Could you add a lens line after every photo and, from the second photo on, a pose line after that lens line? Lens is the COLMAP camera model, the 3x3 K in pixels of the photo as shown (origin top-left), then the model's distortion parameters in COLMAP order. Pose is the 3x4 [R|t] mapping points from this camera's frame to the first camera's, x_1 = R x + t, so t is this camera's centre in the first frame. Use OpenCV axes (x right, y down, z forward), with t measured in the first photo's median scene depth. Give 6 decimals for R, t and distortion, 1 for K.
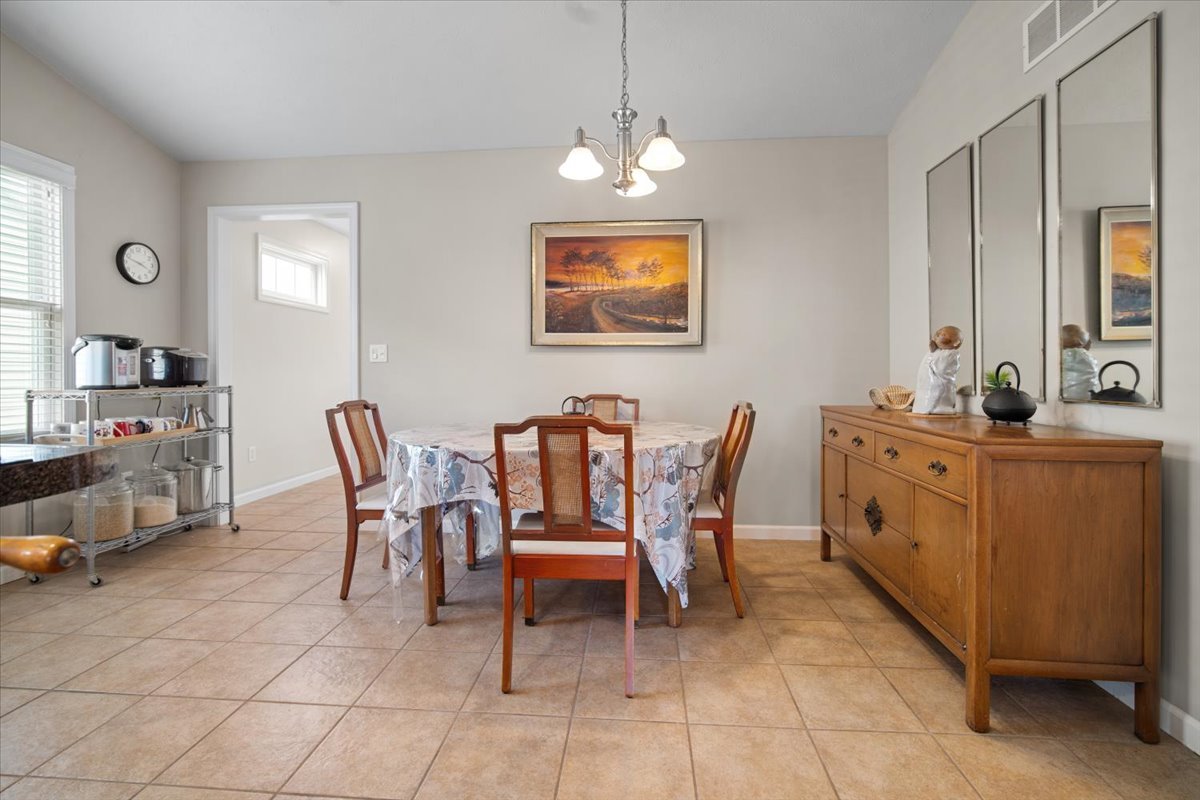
lens RADIAL K [[532.1, 0, 598.3], [0, 532.1, 369.7], [0, 0, 1]] dist [-0.007221, 0.000816]
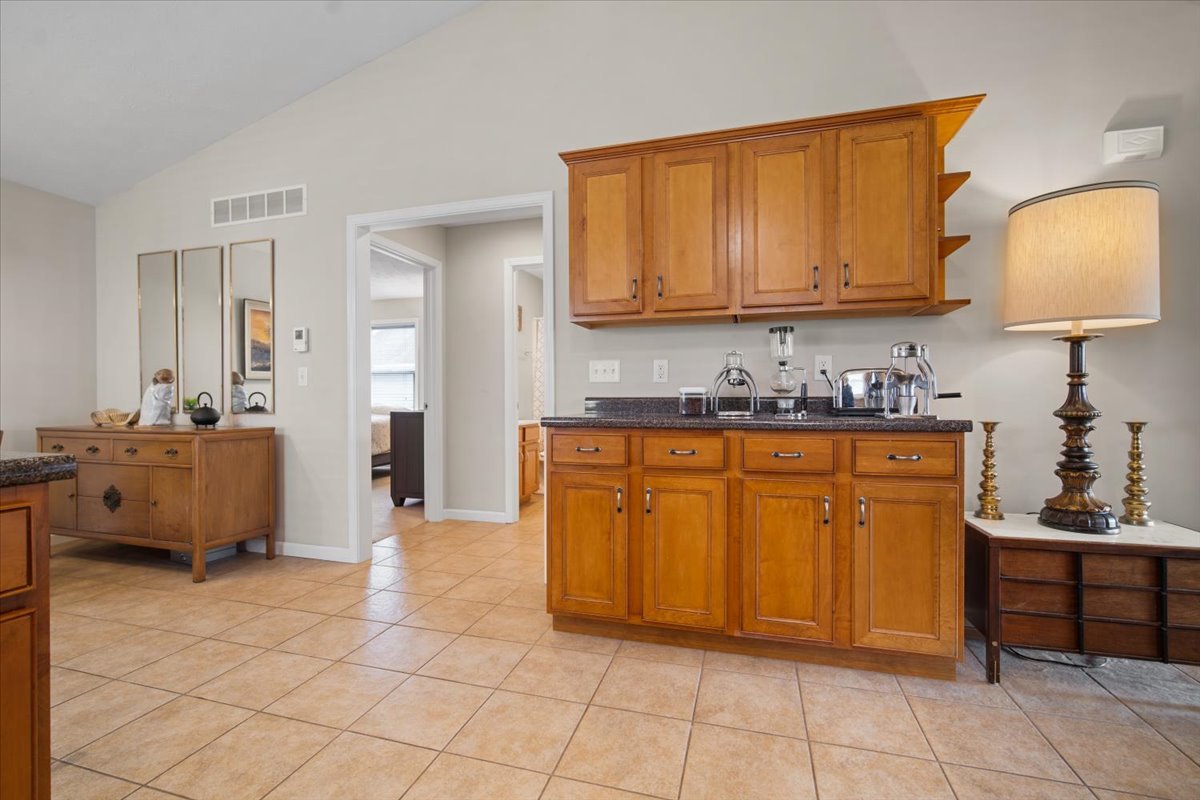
lens RADIAL K [[523.6, 0, 596.6], [0, 523.6, 398.9], [0, 0, 1]] dist [-0.005670, 0.000460]
pose [[0.202071, -0.004369, 0.979361, -0.653405], [0.000946, 0.999990, 0.004266, 0.001995], [-0.979370, 0.000065, 0.202074, -0.619585]]
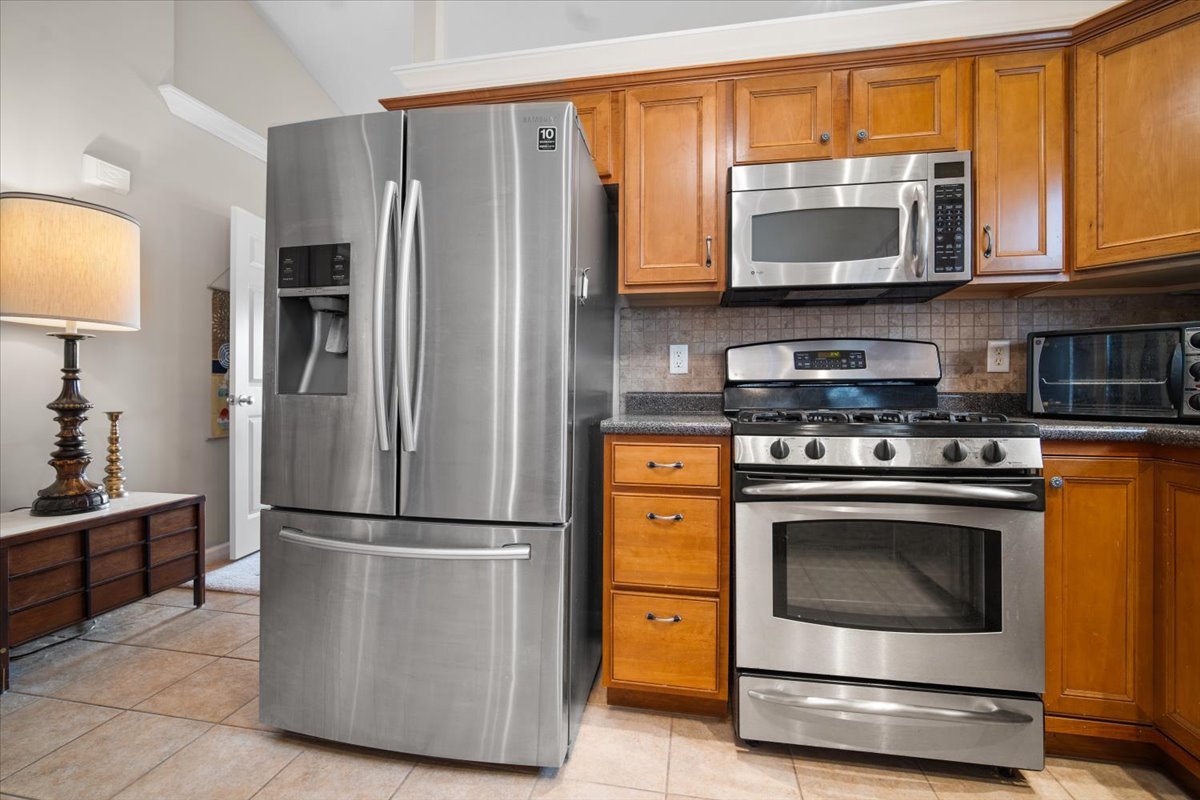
lens RADIAL K [[528.8, 0, 597.6], [0, 528.8, 389.8], [0, 0, 1]] dist [-0.006553, 0.000663]
pose [[-0.994697, -0.004070, 0.102766, -0.688245], [-0.004586, 0.999978, -0.004782, 0.002059], [-0.102745, -0.005228, -0.994694, -0.357510]]
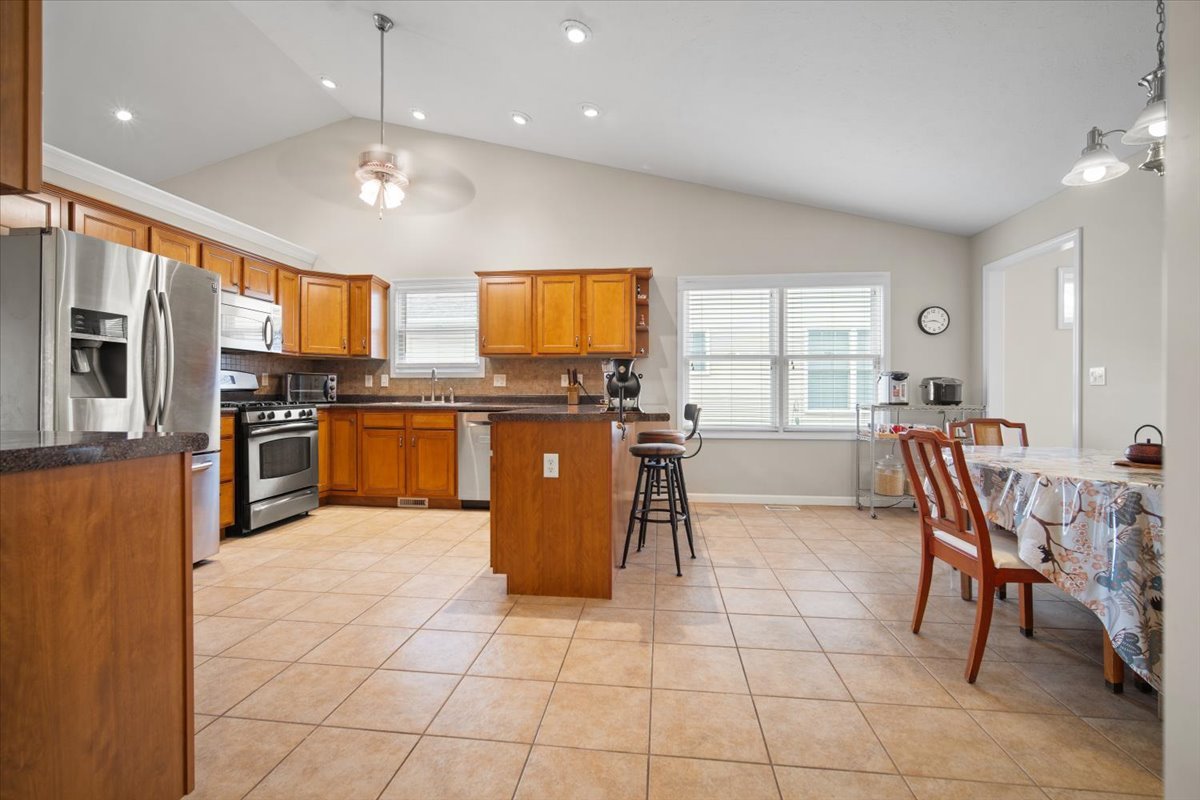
lens RADIAL K [[528.8, 0, 597.6], [0, 528.8, 389.8], [0, 0, 1]] dist [-0.006553, 0.000663]
pose [[-0.042371, -0.007046, -0.999077, 1.029643], [0.002540, 0.999971, -0.007160, -0.001079], [0.999099, -0.002841, -0.042352, 0.216011]]
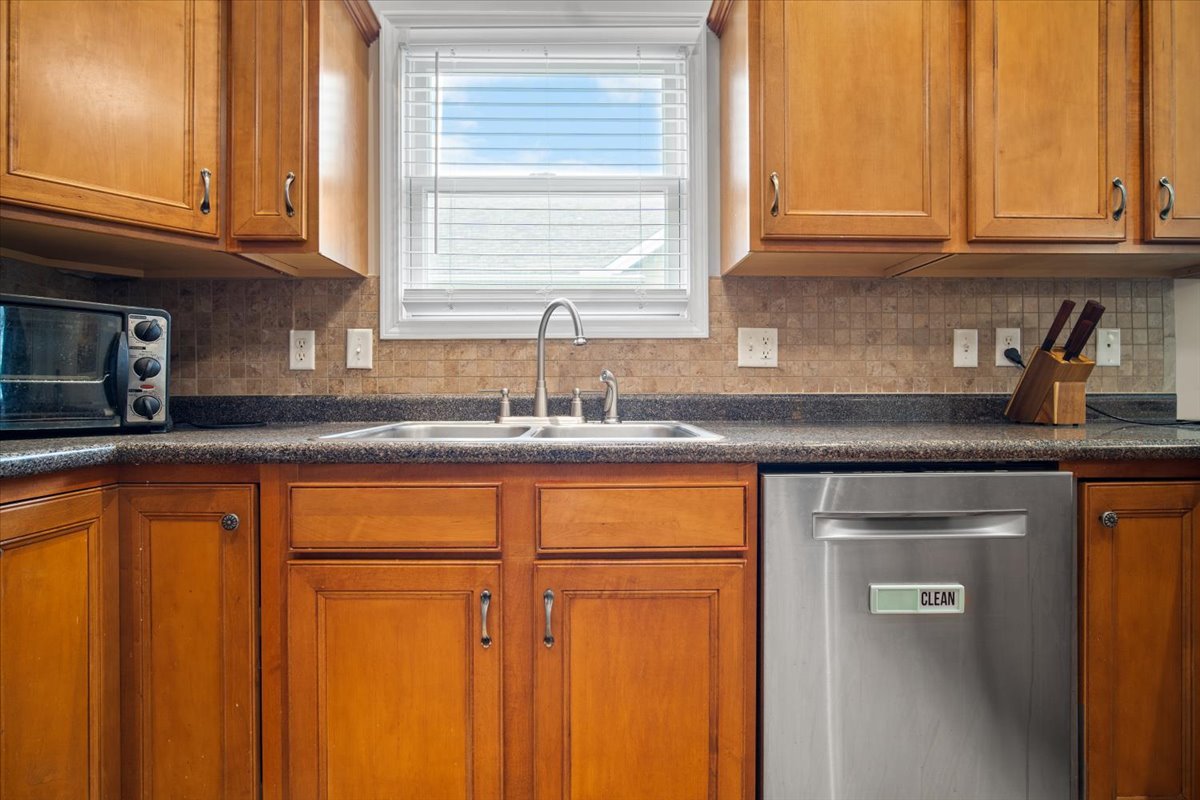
lens RADIAL K [[528.8, 0, 597.6], [0, 528.8, 389.8], [0, 0, 1]] dist [-0.006553, 0.000663]
pose [[0.097943, -0.008513, -0.995156, -0.793799], [0.007267, 0.999943, -0.007839, 0.002008], [0.995165, -0.006464, 0.098000, -0.707649]]
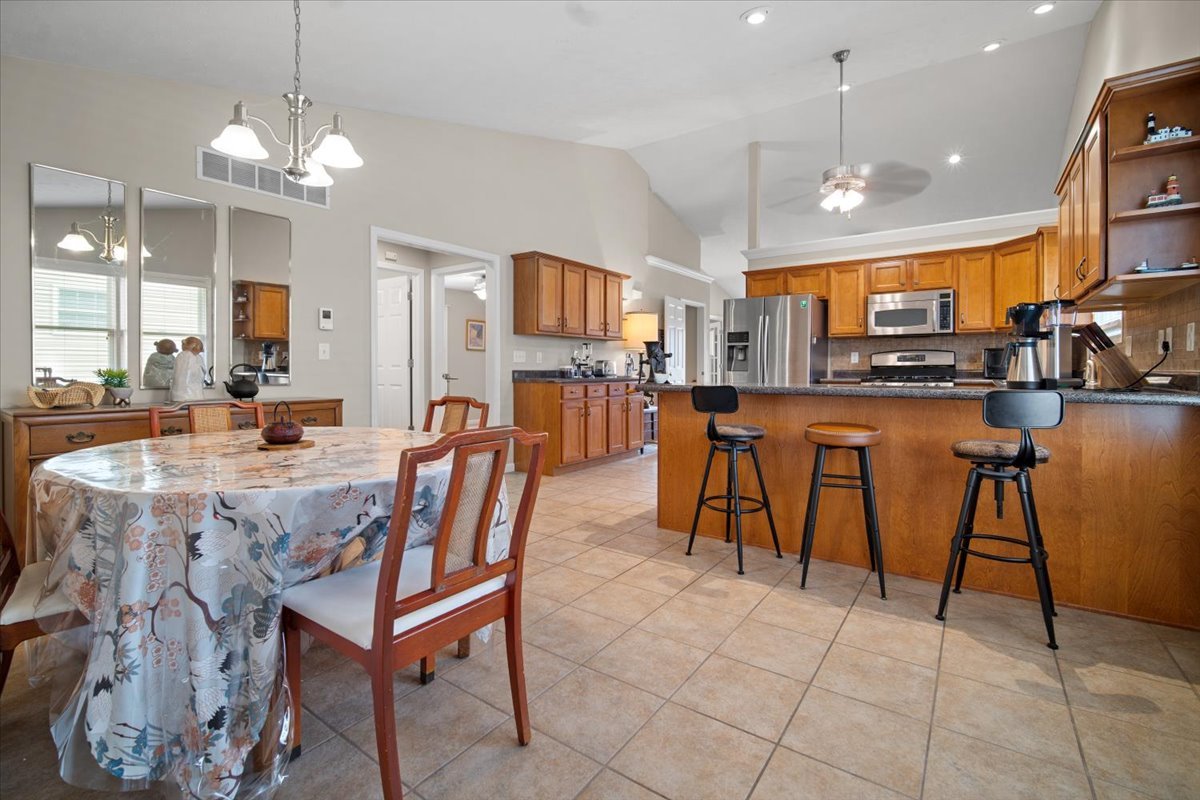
lens RADIAL K [[532.1, 0, 598.3], [0, 532.1, 369.7], [0, 0, 1]] dist [-0.007221, 0.000816]
pose [[-0.856869, 0.000881, 0.515533, -1.042952], [-0.000558, 0.999996, -0.002635, 0.007284], [-0.515534, -0.002546, -0.856866, 1.784851]]
